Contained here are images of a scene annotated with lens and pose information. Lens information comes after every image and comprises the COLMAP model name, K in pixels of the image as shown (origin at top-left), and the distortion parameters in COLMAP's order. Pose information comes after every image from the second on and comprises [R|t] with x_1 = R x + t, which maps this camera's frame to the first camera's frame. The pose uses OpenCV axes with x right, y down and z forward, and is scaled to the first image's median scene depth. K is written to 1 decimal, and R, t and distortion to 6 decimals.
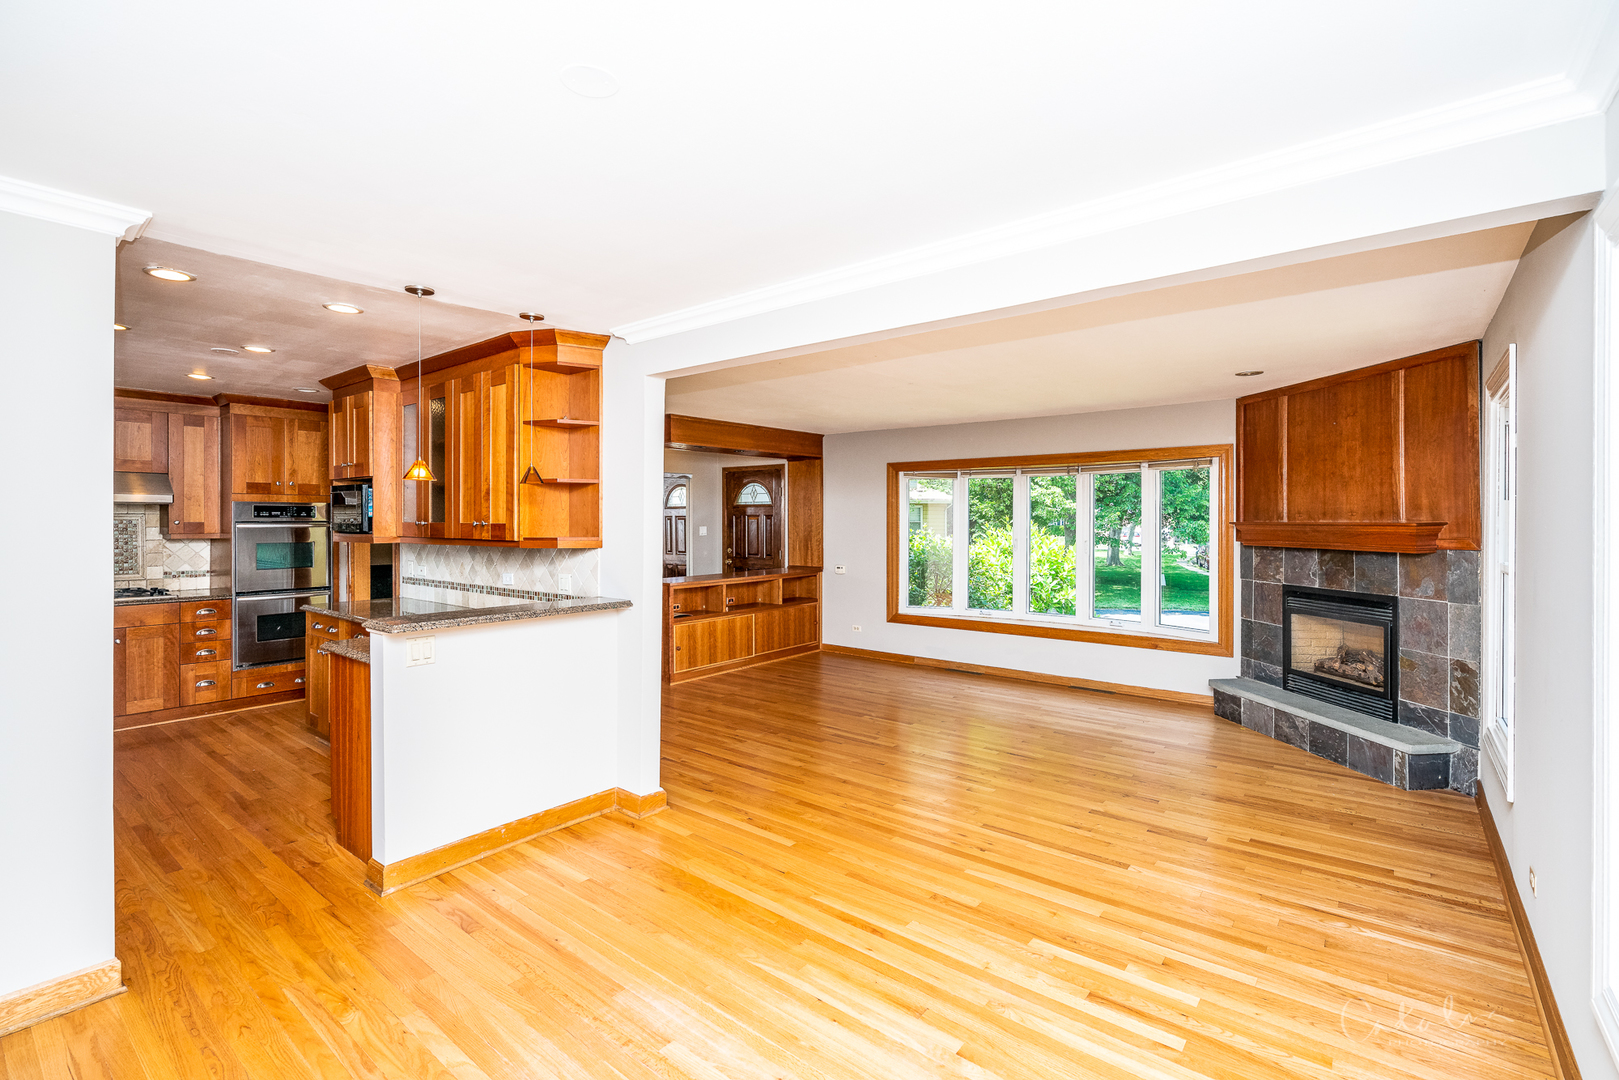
lens RADIAL K [[771.3, 0, 818.1], [0, 771.3, 525.2], [0, 0, 1]] dist [-0.003496, 0.002754]
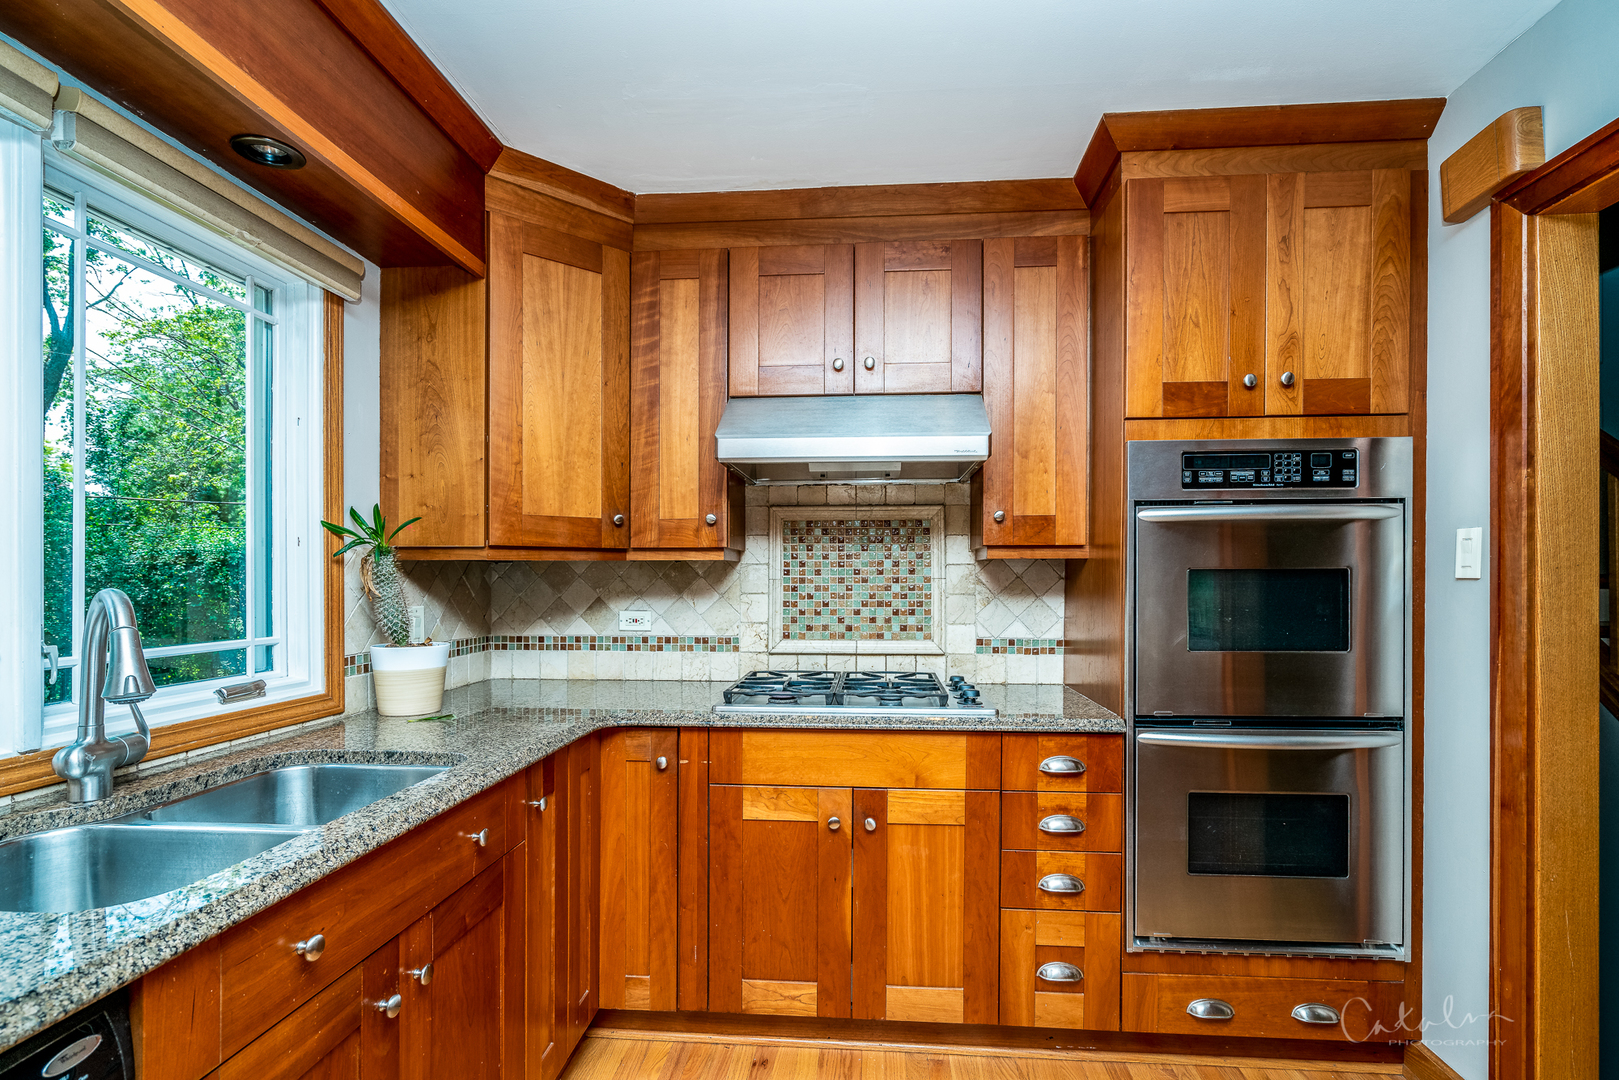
lens RADIAL K [[771.3, 0, 829.7], [0, 771.3, 578.9], [0, 0, 1]] dist [-0.003496, 0.002754]
pose [[0.593915, -0.001803, -0.804526, -0.571452], [-0.006573, 0.999953, -0.007093, 0.031674], [0.804501, 0.009500, 0.593876, 0.702978]]
